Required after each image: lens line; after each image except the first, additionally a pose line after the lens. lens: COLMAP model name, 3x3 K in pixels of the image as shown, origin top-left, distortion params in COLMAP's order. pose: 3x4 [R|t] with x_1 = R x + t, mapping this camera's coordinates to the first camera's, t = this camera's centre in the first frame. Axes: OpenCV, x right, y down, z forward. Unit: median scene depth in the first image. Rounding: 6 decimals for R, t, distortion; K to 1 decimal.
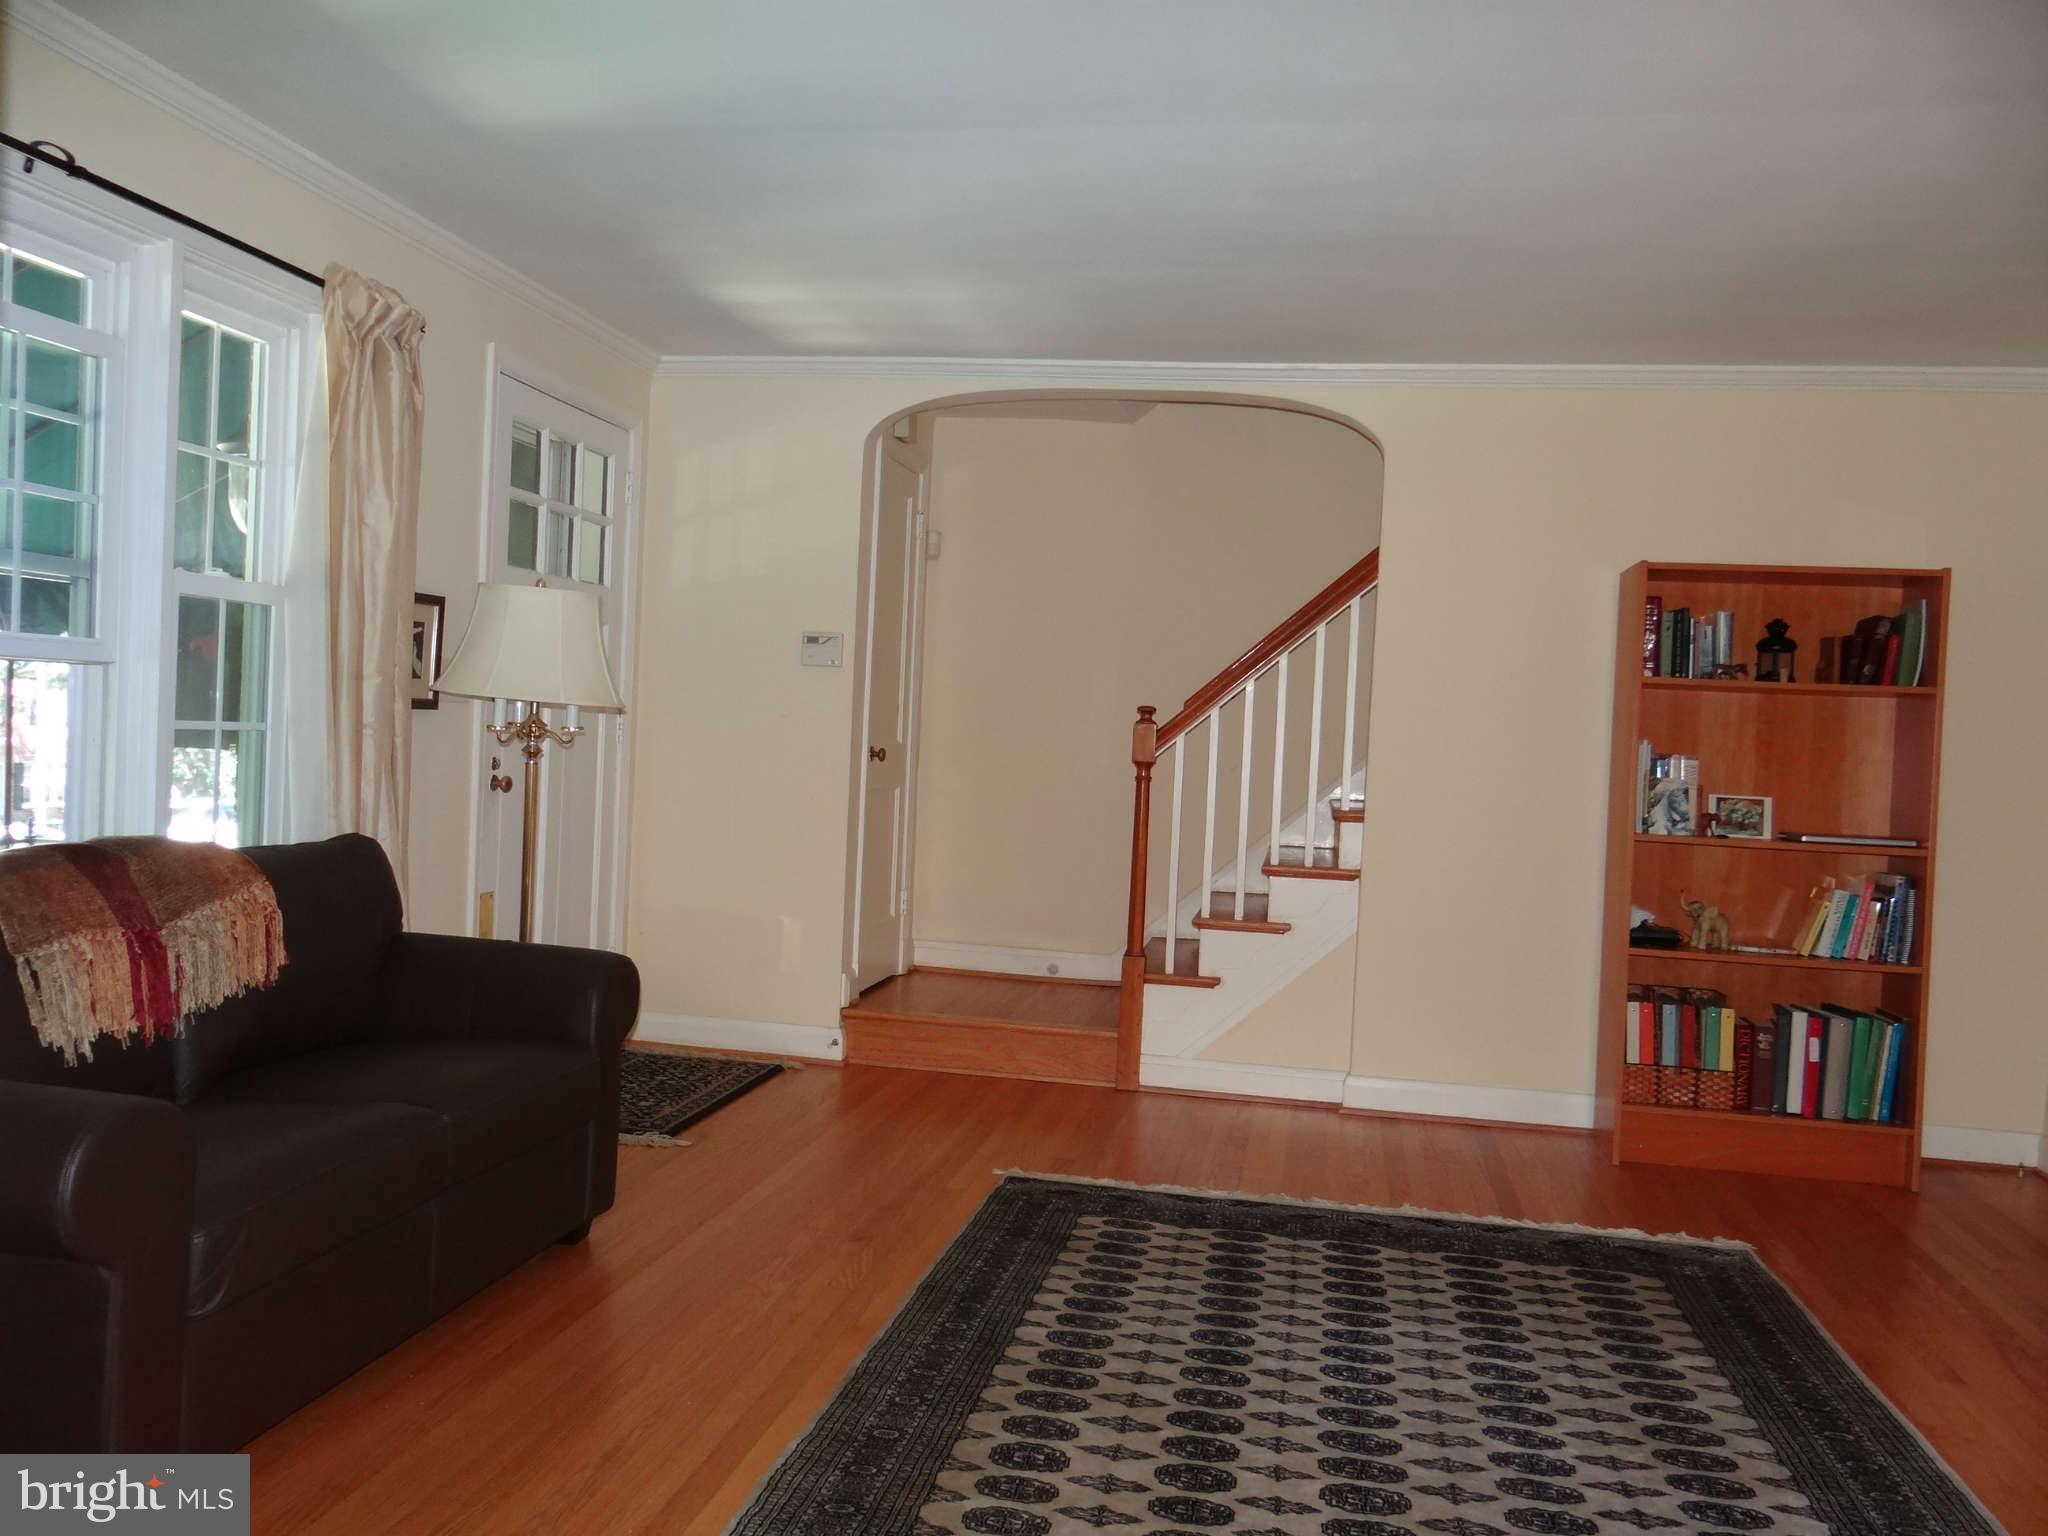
lens RADIAL K [[1630.0, 0, 1015.6], [0, 1630.0, 758.4], [0, 0, 1]] dist [-0.000423, -0.000524]
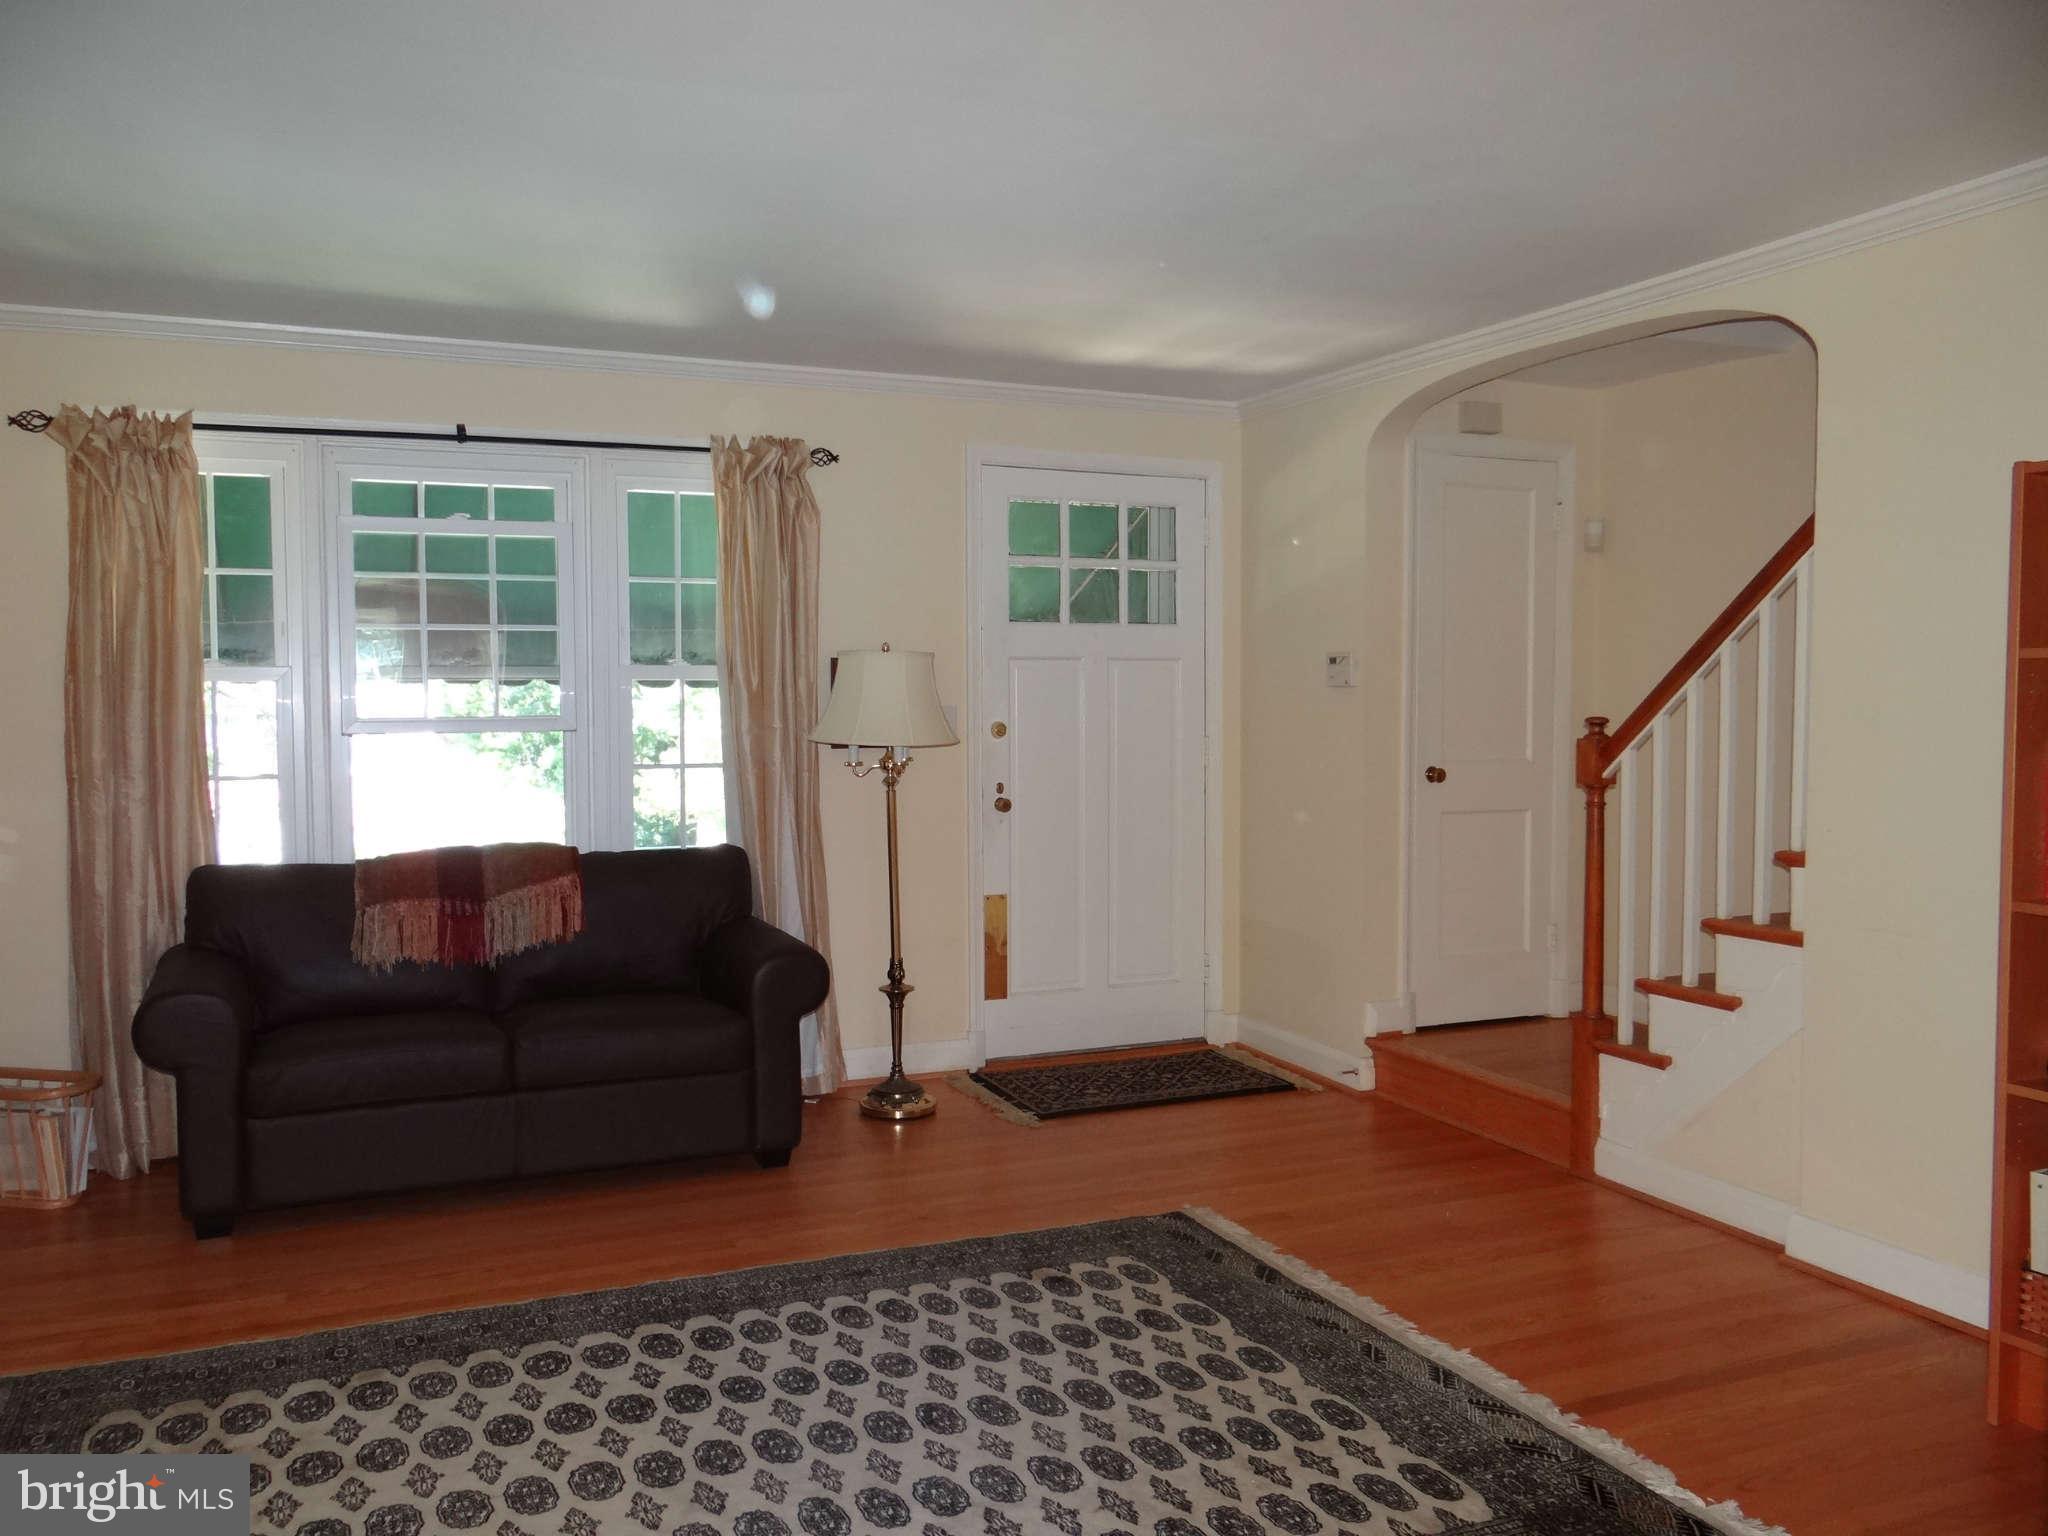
lens RADIAL K [[1630.0, 0, 1013.4], [0, 1630.0, 765.9], [0, 0, 1]] dist [-0.000423, -0.000524]
pose [[0.566634, -0.011225, -0.823893, 0.911269], [0.012220, 0.999912, -0.005219, -0.010280], [0.823879, -0.007111, 0.566721, 0.439728]]
